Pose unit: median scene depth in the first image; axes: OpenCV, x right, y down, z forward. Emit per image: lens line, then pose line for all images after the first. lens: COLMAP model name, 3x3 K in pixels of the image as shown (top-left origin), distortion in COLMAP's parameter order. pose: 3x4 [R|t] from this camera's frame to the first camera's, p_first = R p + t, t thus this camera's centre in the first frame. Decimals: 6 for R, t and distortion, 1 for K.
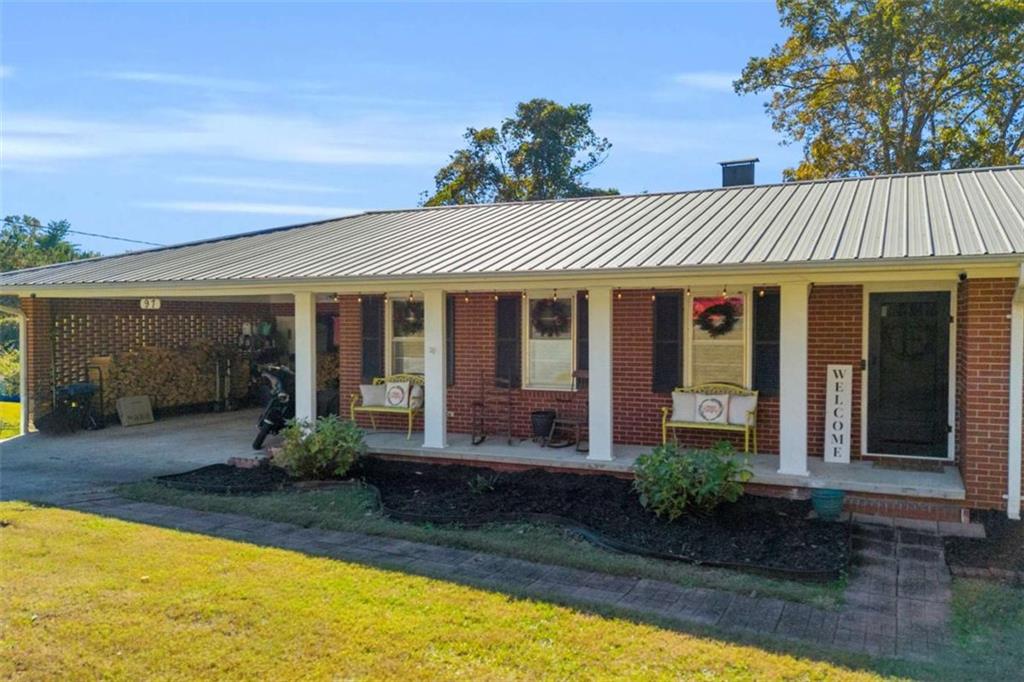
lens RADIAL K [[824.3, 0, 512.0], [0, 824.3, 341.0], [0, 0, 1]] dist [0.050572, -0.006410]
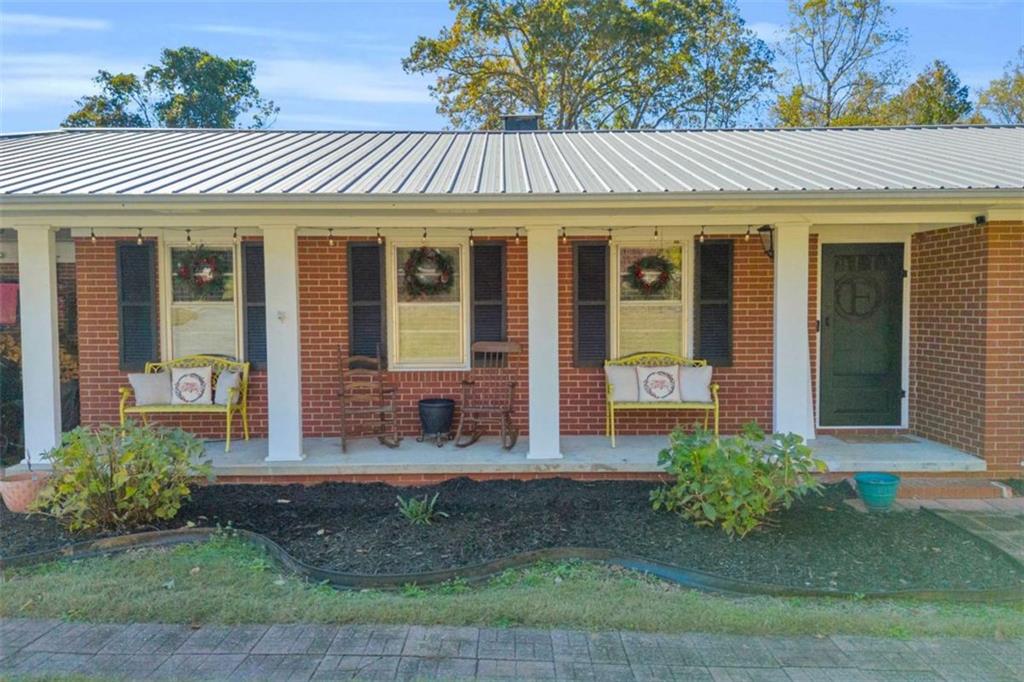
lens RADIAL K [[824.3, 0, 512.0], [0, 824.3, 341.0], [0, 0, 1]] dist [0.050572, -0.006410]
pose [[0.904217, -0.019961, 0.426606, -0.202179], [0.013406, 0.999741, 0.018364, 0.020073], [-0.426862, -0.010886, 0.904251, 0.288522]]
